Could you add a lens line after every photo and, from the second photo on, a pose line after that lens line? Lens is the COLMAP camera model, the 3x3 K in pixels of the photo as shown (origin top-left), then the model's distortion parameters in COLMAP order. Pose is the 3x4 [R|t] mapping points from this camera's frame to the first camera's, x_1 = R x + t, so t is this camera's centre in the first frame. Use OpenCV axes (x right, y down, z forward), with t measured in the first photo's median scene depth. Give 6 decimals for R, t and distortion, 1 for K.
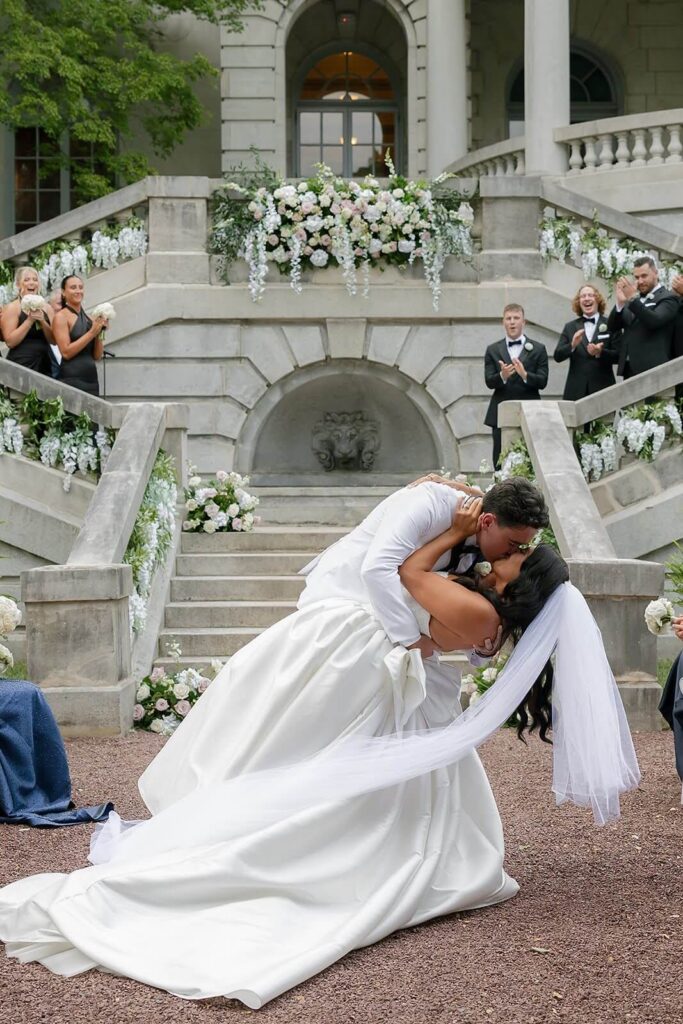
lens RADIAL K [[1713.2, 0, 368.4], [0, 1713.2, 486.6], [0, 0, 1]] dist [0.055149, 0.000000]
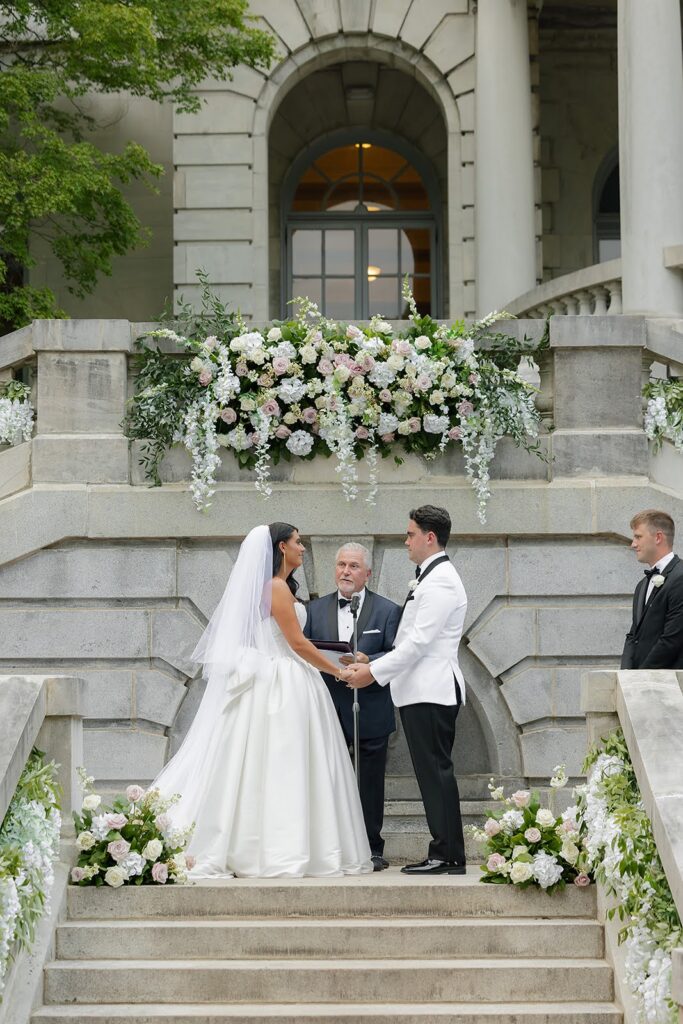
lens RADIAL K [[2374.4, 0, 345.3], [0, 2374.4, 510.2], [0, 0, 1]] dist [-0.037253, 0.000000]
pose [[0.999549, -0.004988, -0.029615, 0.014468], [0.001946, 0.994796, -0.101863, -0.017845], [0.029969, 0.101760, 0.994357, 0.120129]]
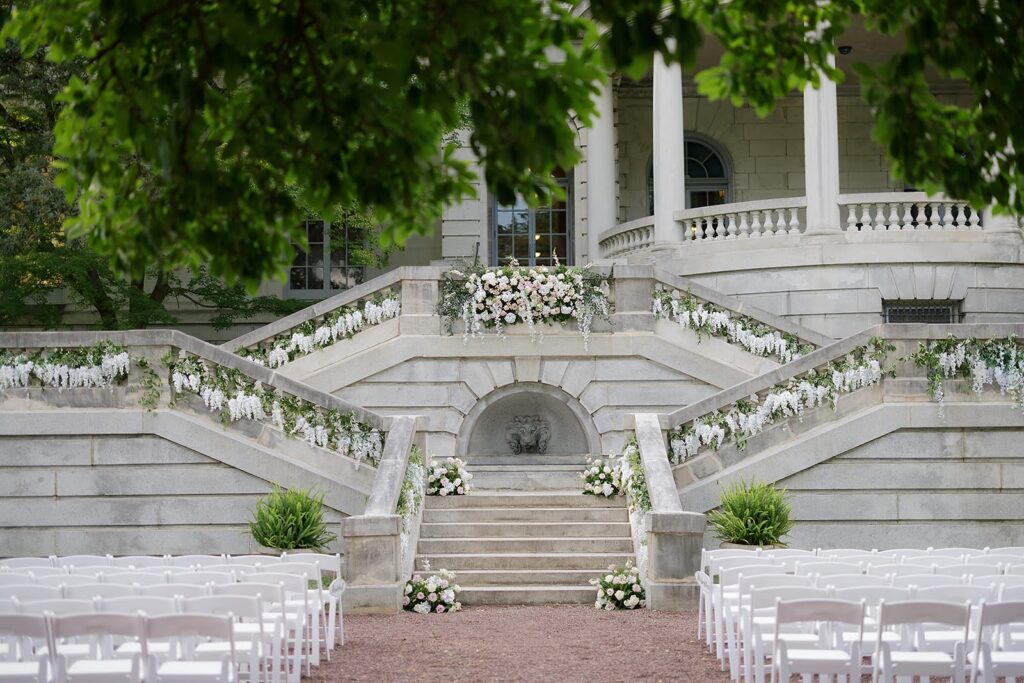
lens RADIAL K [[1605.1, 0, 509.5], [0, 1605.1, 334.5], [0, 0, 1]] dist [0.039450, 0.000000]
pose [[0.999494, -0.004722, -0.031459, 0.016357], [0.002555, 0.997641, -0.068596, -0.018124], [0.031709, 0.068481, 0.997148, -0.453501]]
